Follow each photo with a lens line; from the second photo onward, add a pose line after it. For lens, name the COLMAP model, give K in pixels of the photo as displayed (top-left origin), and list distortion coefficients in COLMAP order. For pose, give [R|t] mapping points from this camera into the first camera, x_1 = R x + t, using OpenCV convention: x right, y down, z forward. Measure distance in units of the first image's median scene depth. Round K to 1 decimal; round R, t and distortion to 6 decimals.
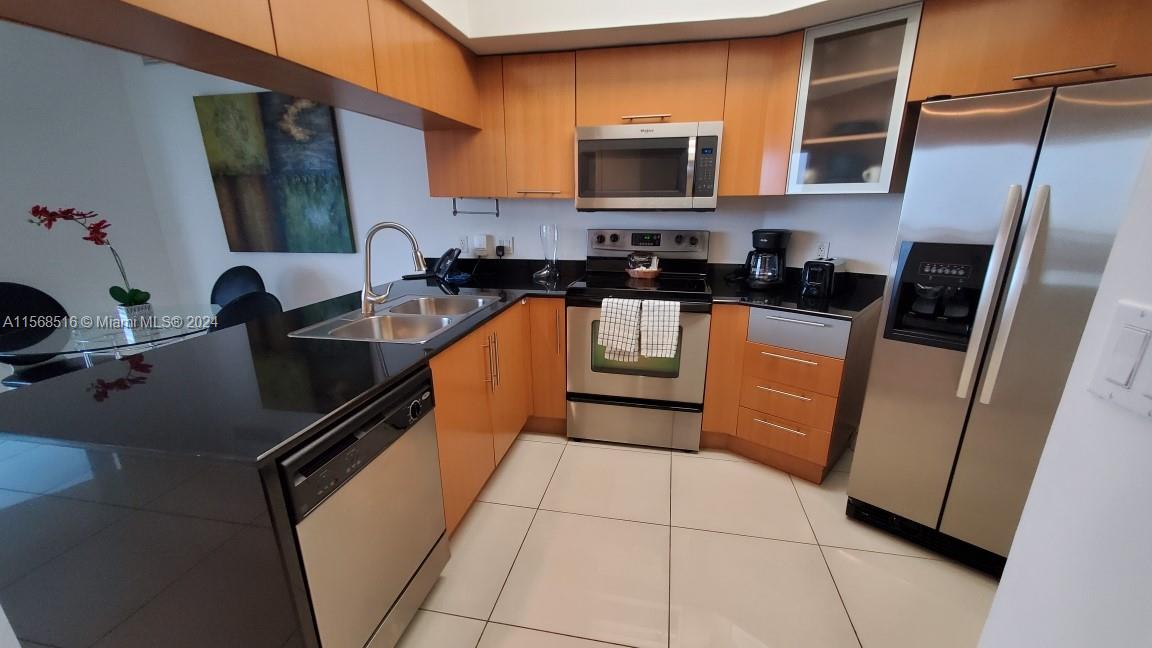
lens RADIAL K [[454.2, 0, 577.5], [0, 454.2, 340.9], [0, 0, 1]] dist [0.000265, 0.000012]
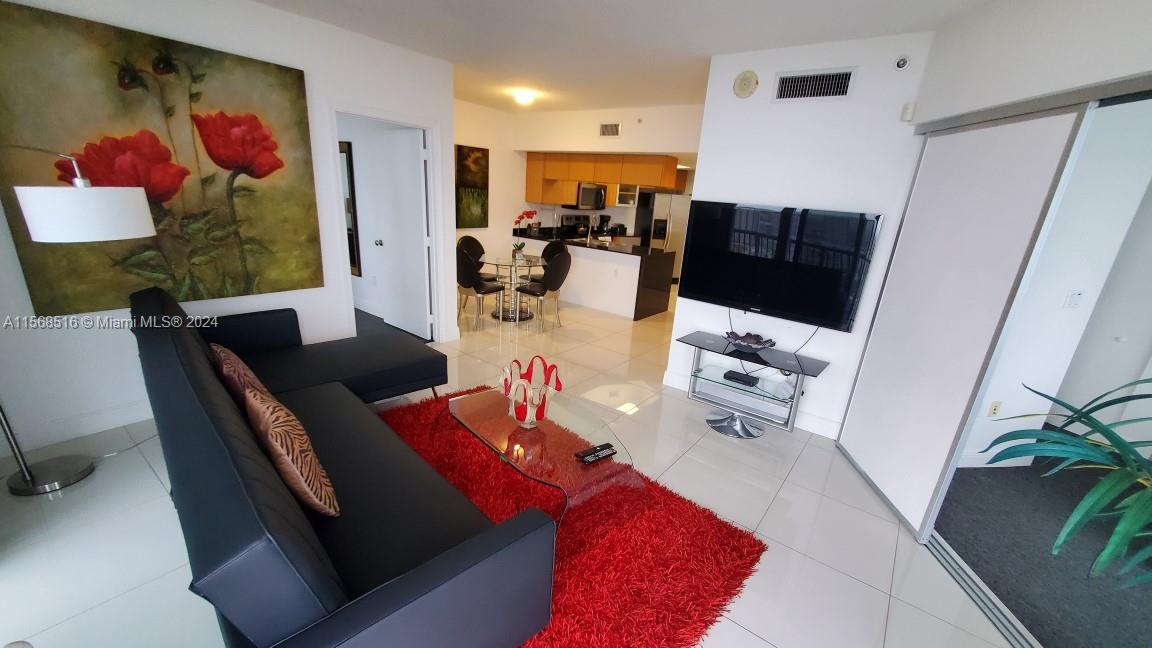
lens RADIAL K [[454.2, 0, 577.5], [0, 454.2, 340.9], [0, 0, 1]] dist [0.000265, 0.000012]
pose [[0.435949, -0.249153, 0.864795, -2.366446], [0.194685, 0.964270, 0.179671, 0.008613], [-0.878662, 0.090035, 0.468879, -0.275695]]
